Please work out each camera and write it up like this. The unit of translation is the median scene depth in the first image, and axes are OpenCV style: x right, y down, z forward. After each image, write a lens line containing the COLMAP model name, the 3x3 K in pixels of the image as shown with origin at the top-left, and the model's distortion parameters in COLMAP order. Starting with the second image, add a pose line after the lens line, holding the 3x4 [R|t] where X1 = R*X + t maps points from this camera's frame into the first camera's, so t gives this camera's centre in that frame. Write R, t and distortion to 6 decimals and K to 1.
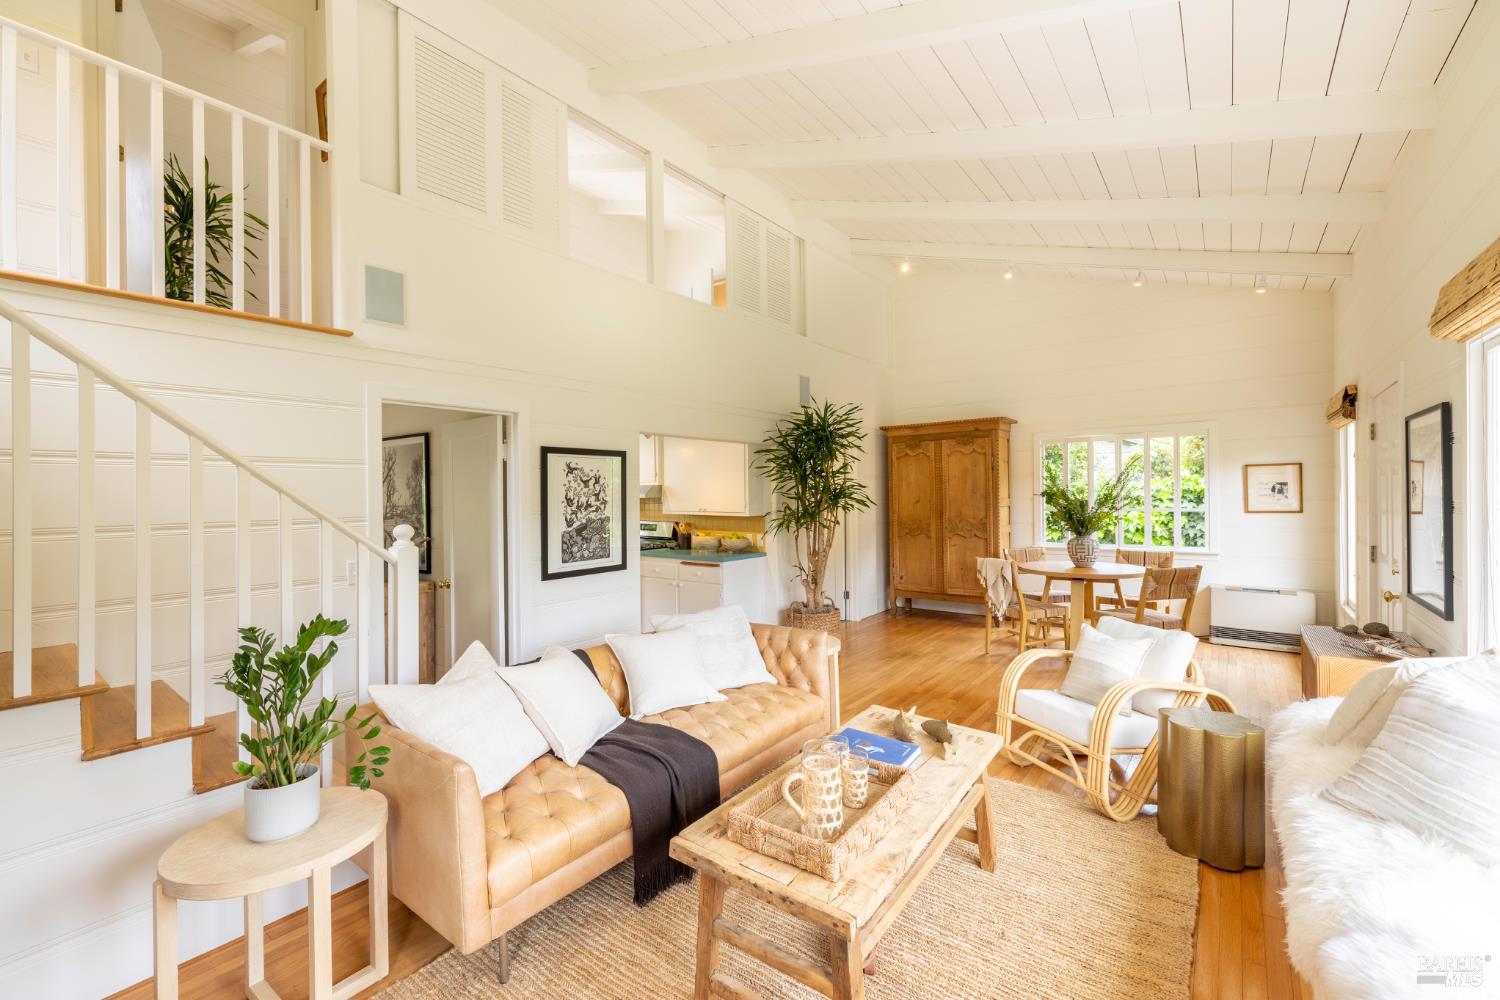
lens RADIAL K [[629.0, 0, 750.9], [0, 629.0, 489.9], [0, 0, 1]] dist [0.003725, -0.001723]
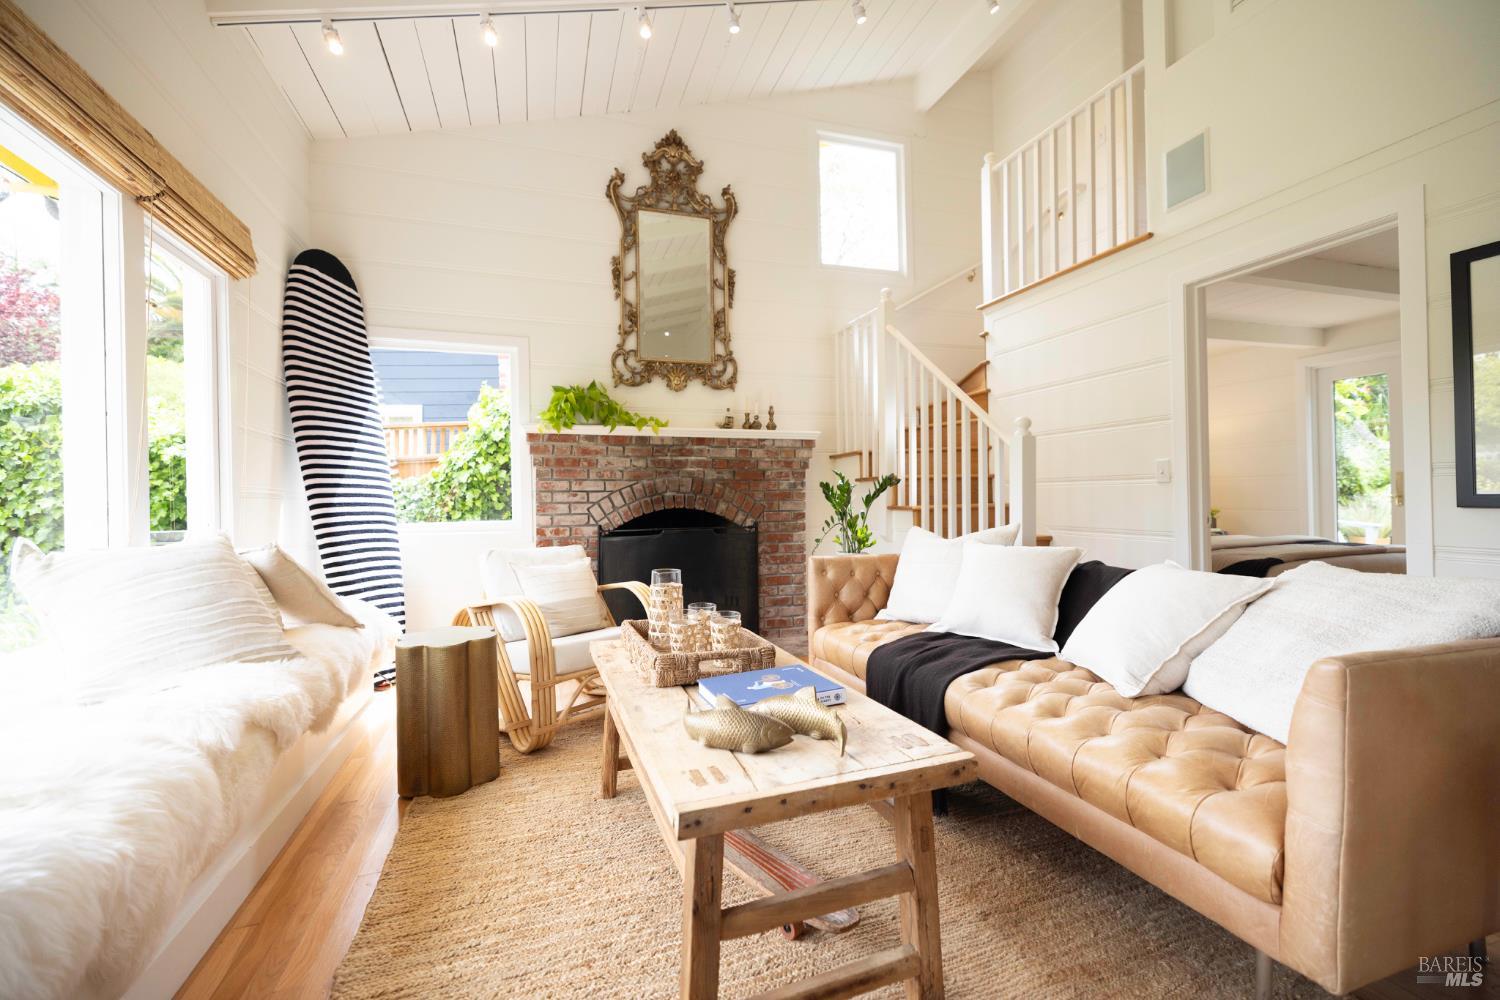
lens RADIAL K [[629.0, 0, 750.0], [0, 629.0, 492.2], [0, 0, 1]] dist [0.003725, -0.001723]
pose [[-0.555707, 0.015076, -0.831242, 0.419735], [0.025545, 0.999673, 0.001053, 0.109815], [0.830986, -0.020649, -0.555910, 0.751834]]
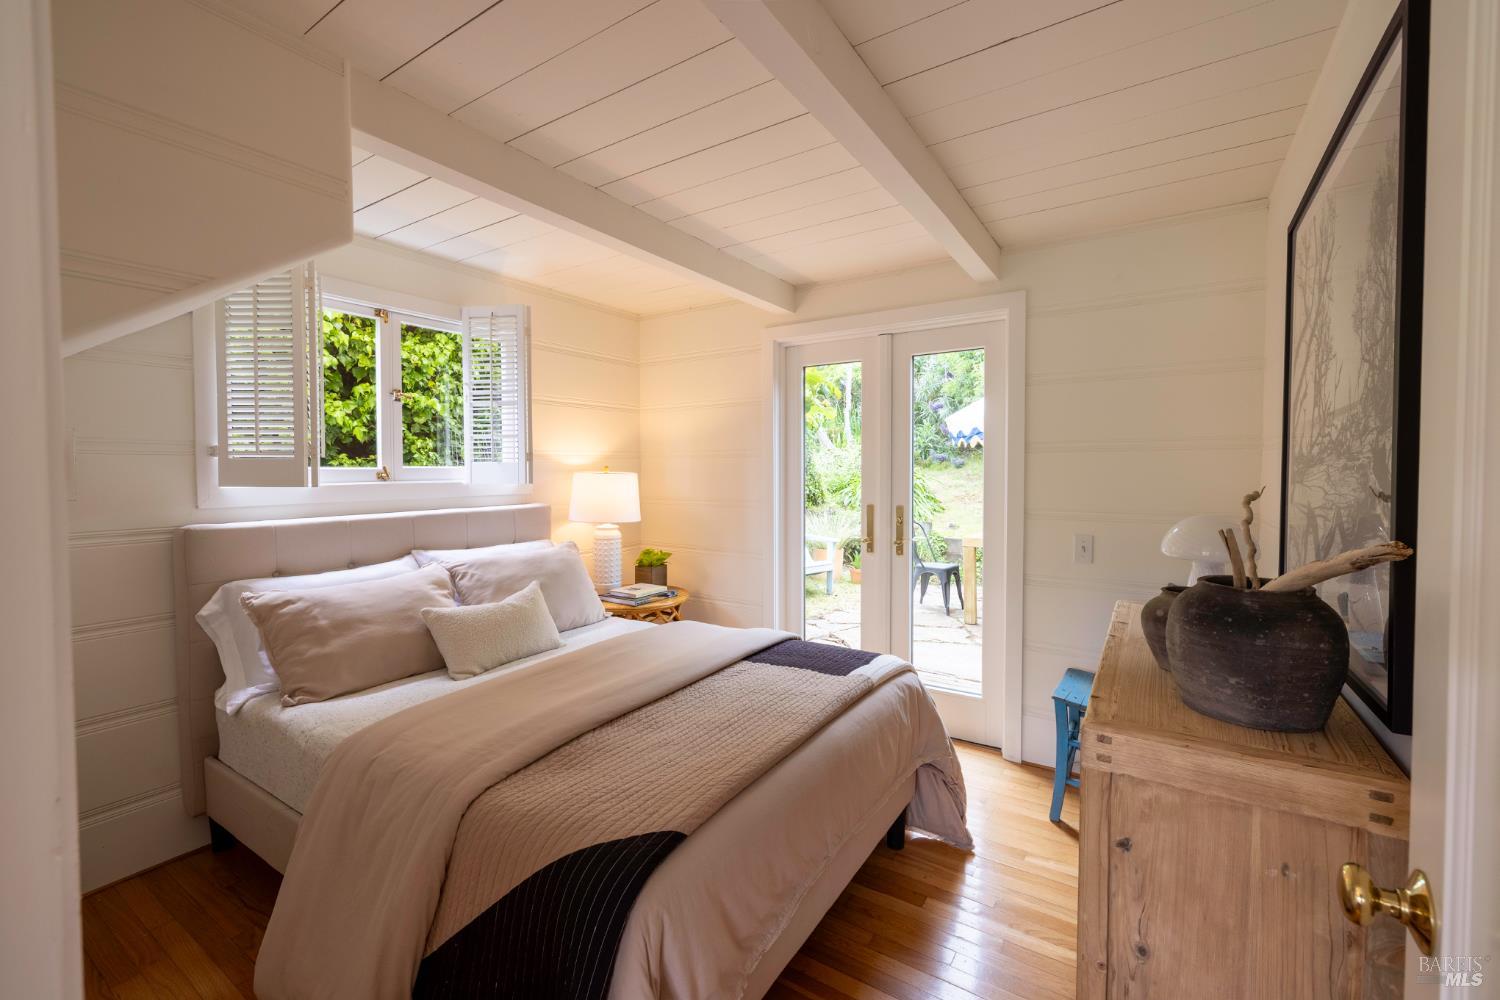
lens RADIAL K [[629.0, 0, 755.8], [0, 629.0, 484.5], [0, 0, 1]] dist [0.003725, -0.001723]
pose [[0.083505, 0.029297, -0.996077, -0.376904], [0.005255, 0.999541, 0.029840, 0.056810], [0.996494, -0.007726, 0.083313, 0.879933]]
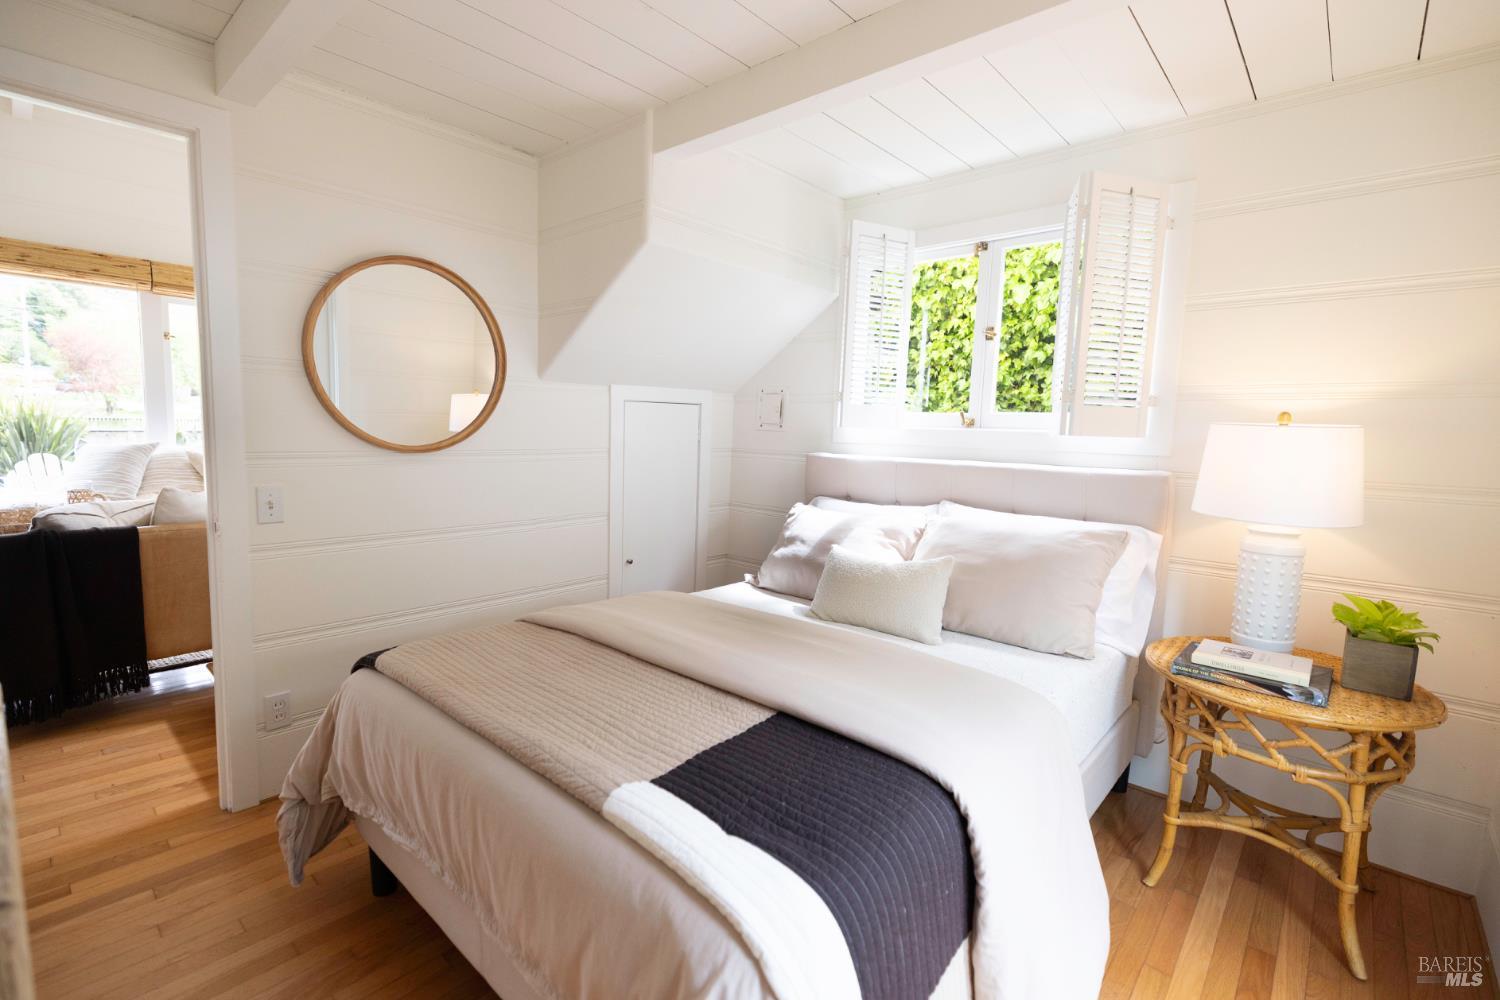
lens RADIAL K [[662.5, 0, 752.5], [0, 662.5, 497.1], [0, 0, 1]] dist [-0.005997, -0.000890]
pose [[-0.998480, -0.030904, 0.045642, -0.885651], [-0.025387, 0.992822, 0.116874, 0.064800], [-0.048927, 0.115537, -0.992097, 1.239167]]
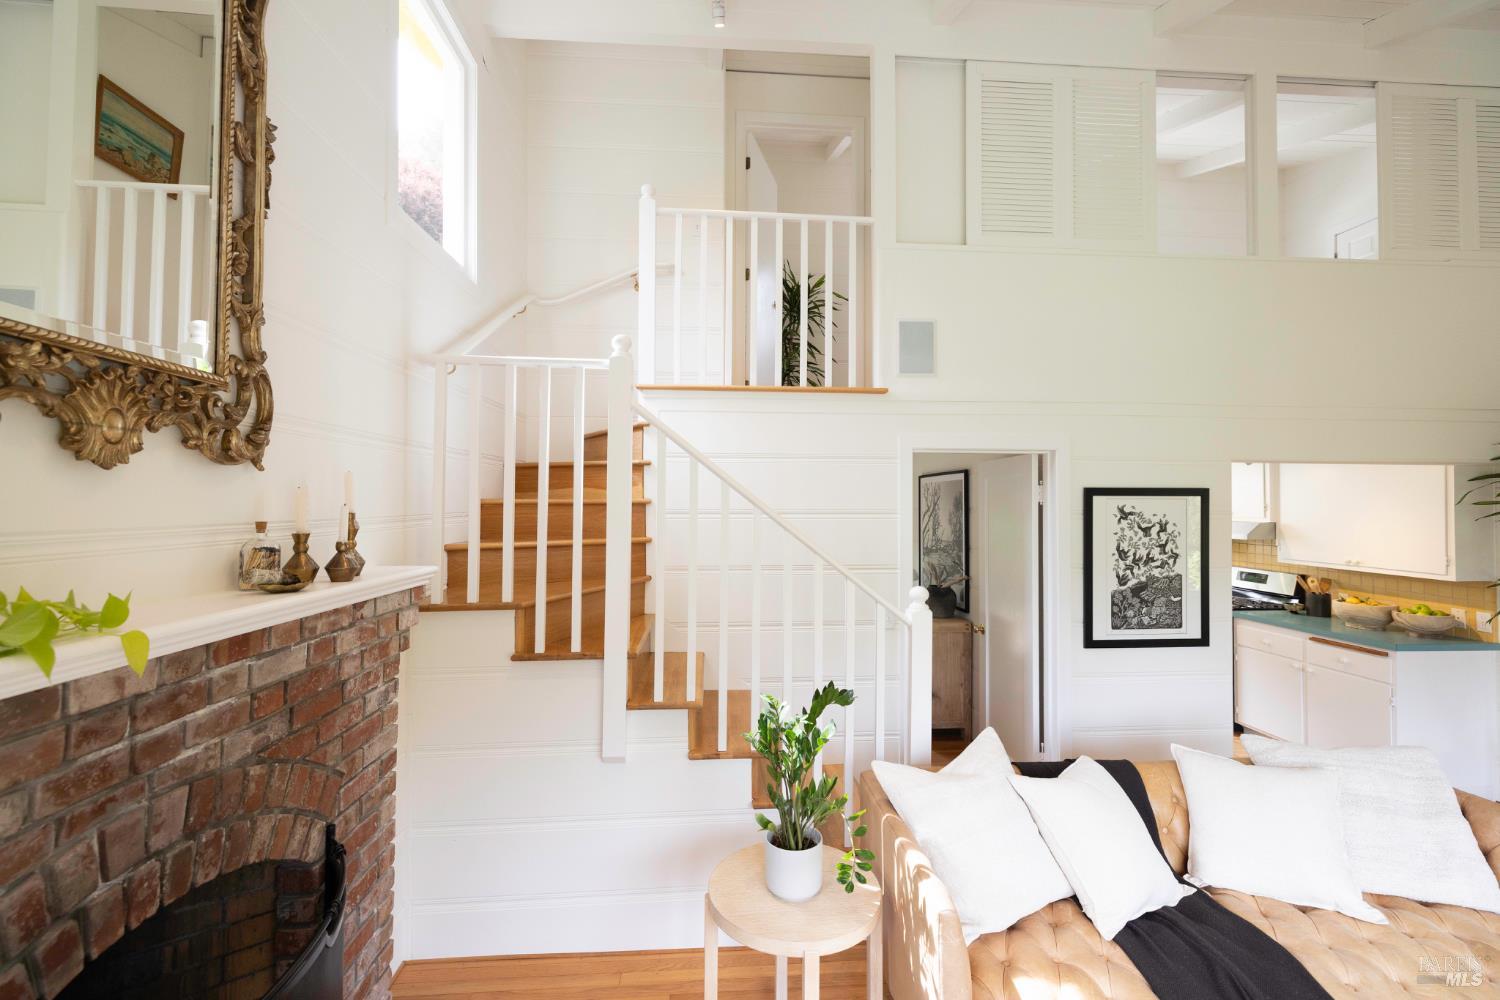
lens RADIAL K [[629.0, 0, 747.8], [0, 629.0, 496.4], [0, 0, 1]] dist [0.003725, -0.001723]
pose [[0.661390, 0.002685, -0.750037, 0.001258], [-0.007265, 0.999970, -0.002826, -0.049004], [0.750007, 0.007318, 0.661389, 0.097075]]
